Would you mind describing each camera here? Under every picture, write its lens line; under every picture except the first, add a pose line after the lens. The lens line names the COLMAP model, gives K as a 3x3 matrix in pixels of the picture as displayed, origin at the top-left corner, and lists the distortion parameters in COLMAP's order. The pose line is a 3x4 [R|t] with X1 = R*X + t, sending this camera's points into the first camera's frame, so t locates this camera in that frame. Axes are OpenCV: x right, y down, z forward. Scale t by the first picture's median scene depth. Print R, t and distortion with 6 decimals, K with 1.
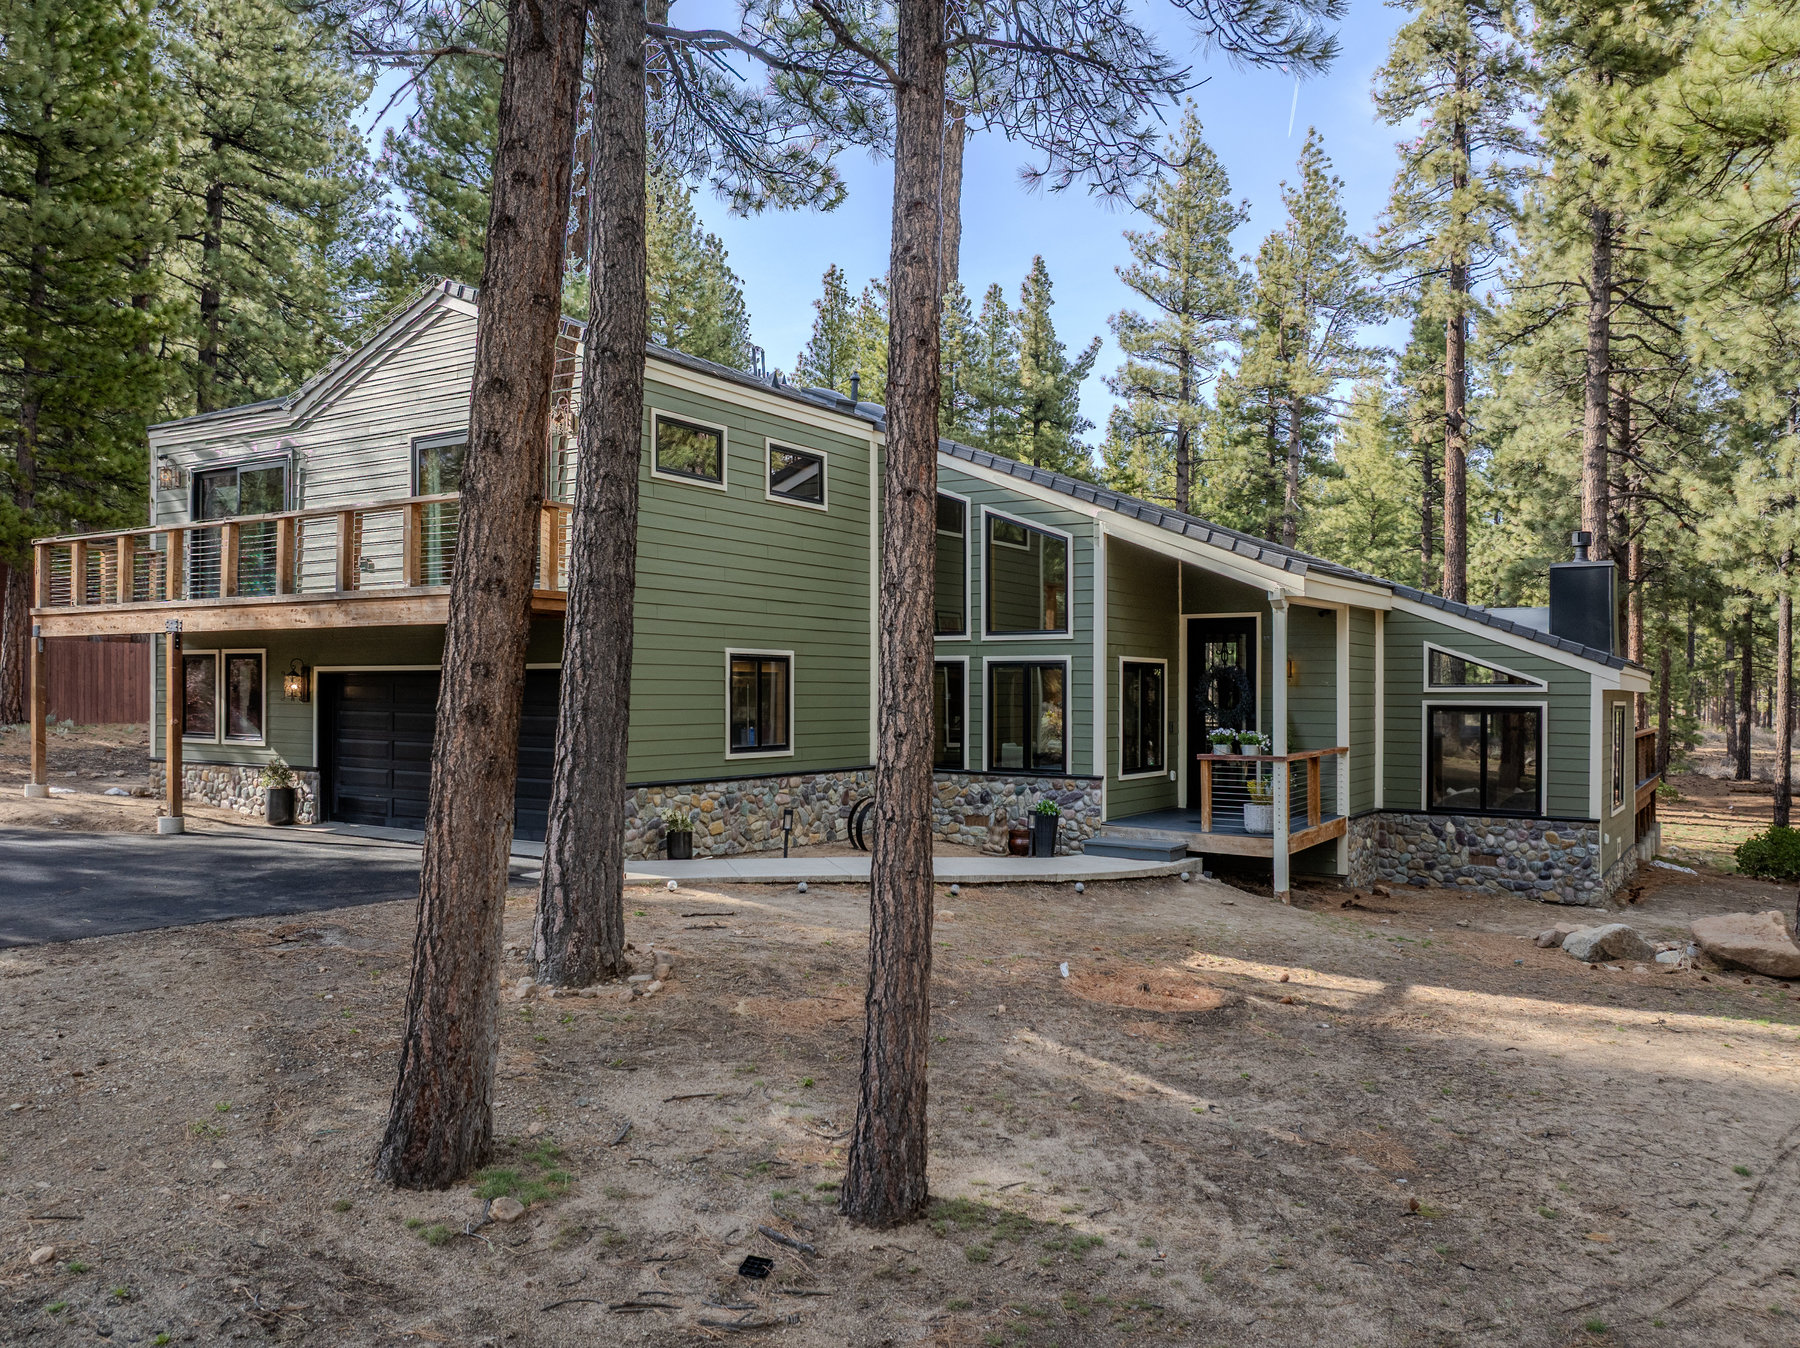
lens RADIAL K [[1252.5, 0, 896.6], [0, 1252.5, 652.9], [0, 0, 1]] dist [-0.032639, -0.000208]
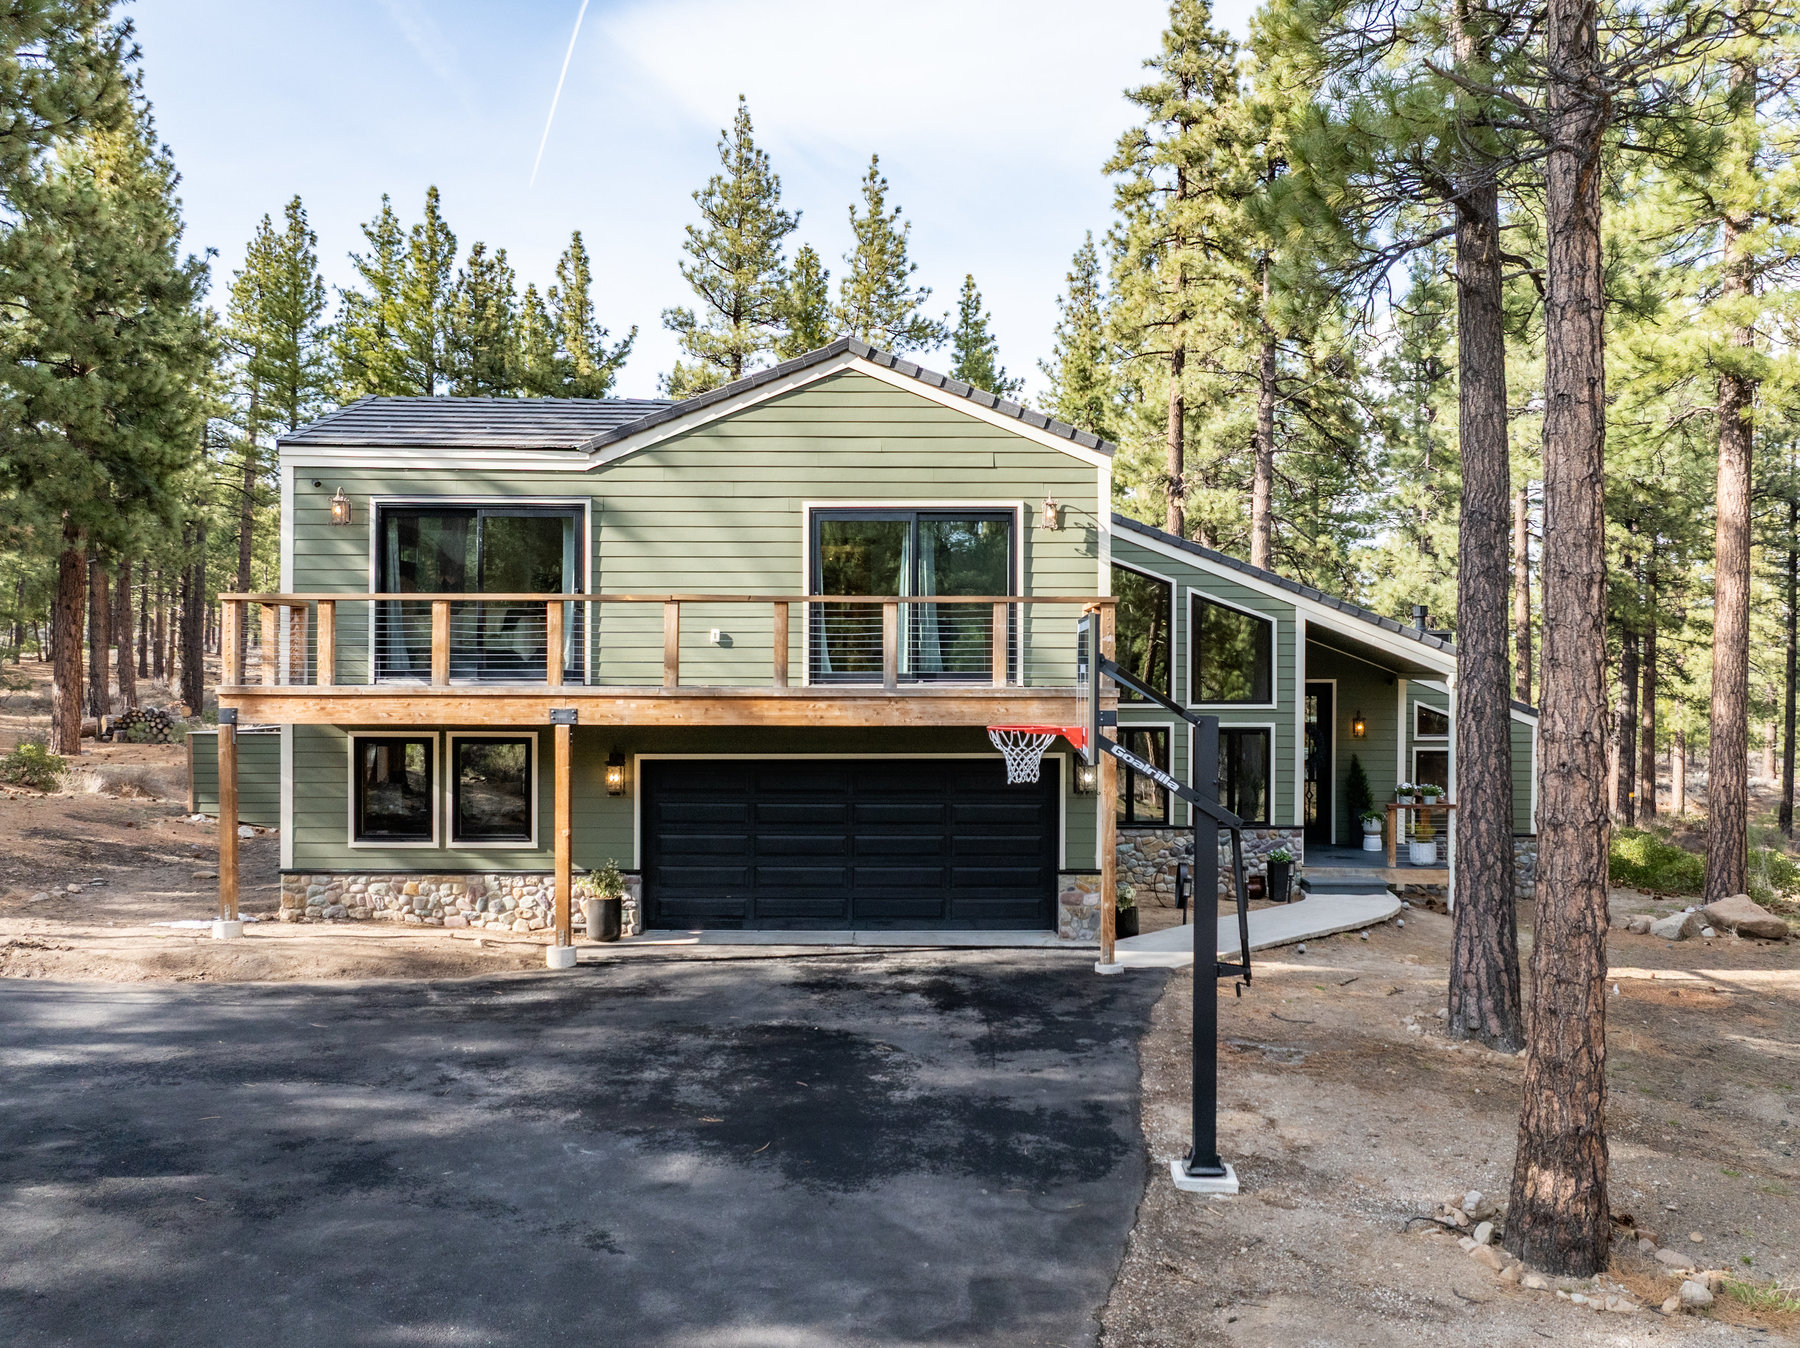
lens RADIAL K [[1339.6, 0, 902.7], [0, 1339.6, 646.5], [0, 0, 1]] dist [-0.032209, -0.008423]
pose [[0.861276, 0.007863, 0.508077, -0.785530], [-0.010687, 0.999939, 0.002642, -0.068285], [-0.508025, -0.007705, 0.861308, 0.106984]]
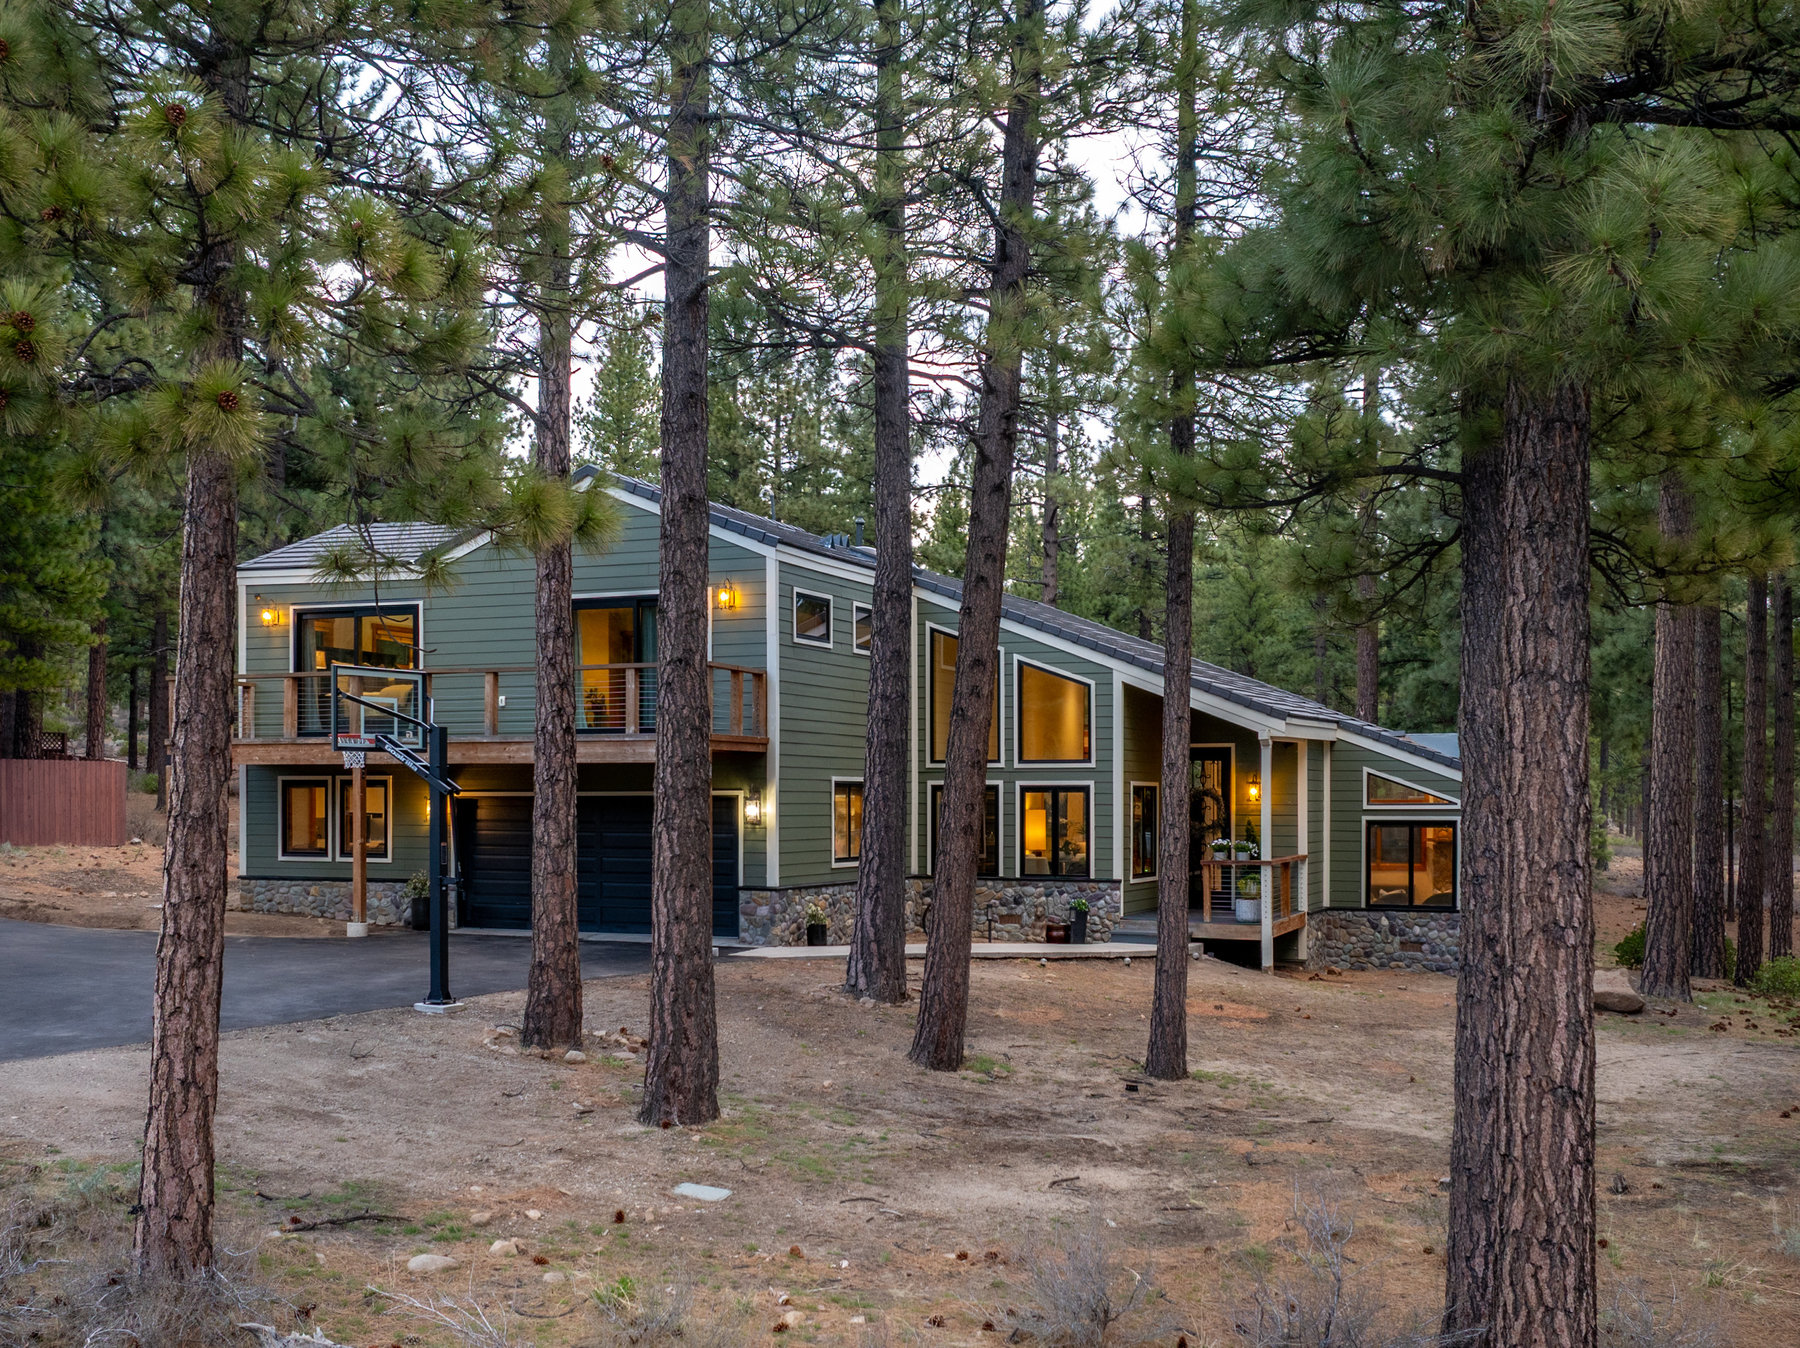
lens RADIAL K [[1695.3, 0, 851.0], [0, 1695.3, 745.0], [0, 0, 1]] dist [-0.032349, 0.007256]
pose [[0.989159, 0.000881, 0.146845, -0.335307], [-0.000516, 0.999997, -0.002529, -0.028683], [-0.146847, 0.002426, 0.989156, -0.594907]]
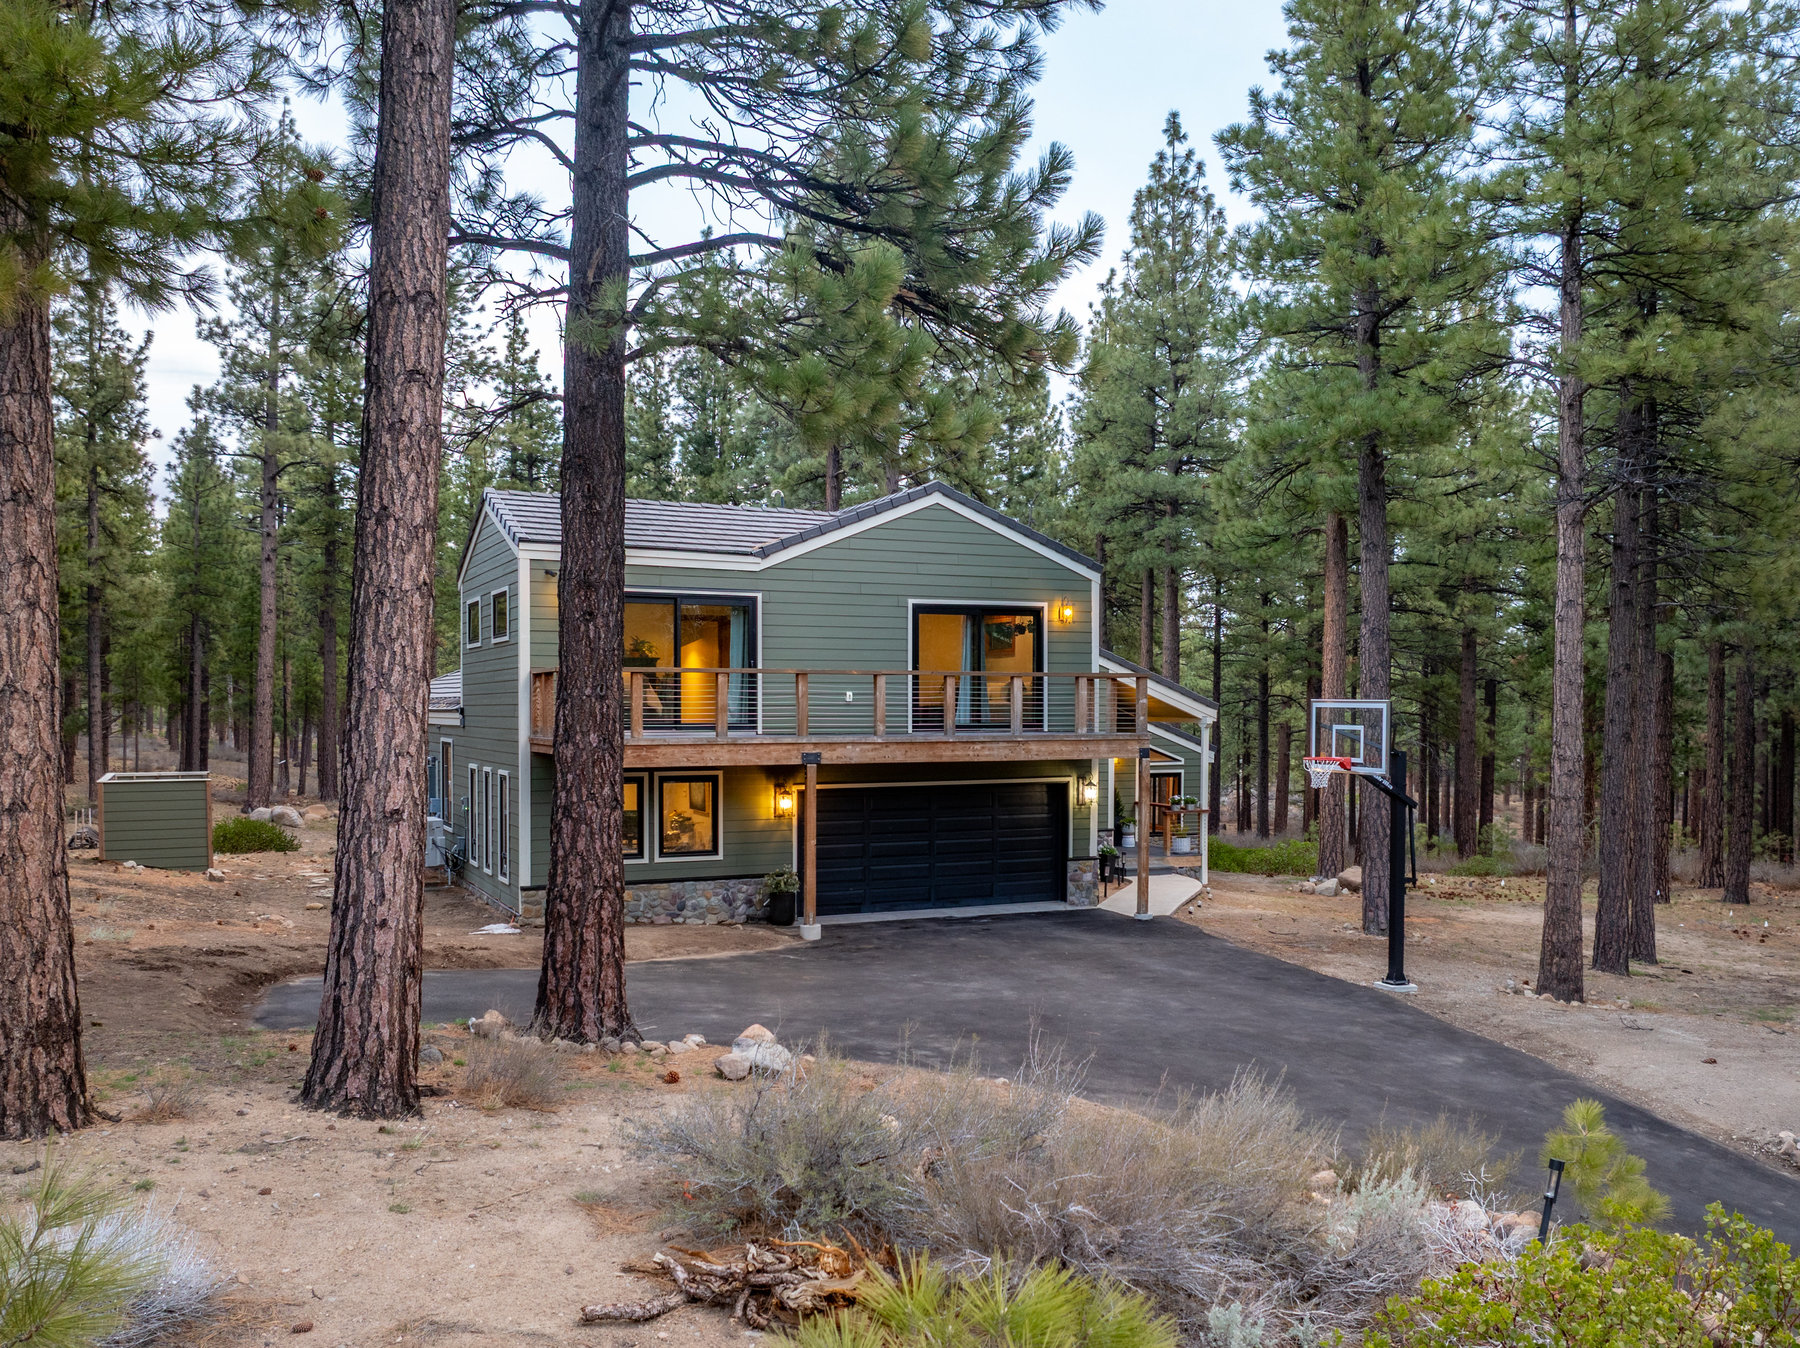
lens RADIAL K [[1405.7, 0, 813.7], [0, 1405.7, 699.6], [0, 0, 1]] dist [-0.029920, 0.000257]
pose [[0.614304, -0.003096, 0.789063, -1.492408], [-0.014253, 0.999786, 0.015019, -0.088760], [-0.788940, -0.020473, 0.614129, 0.189150]]
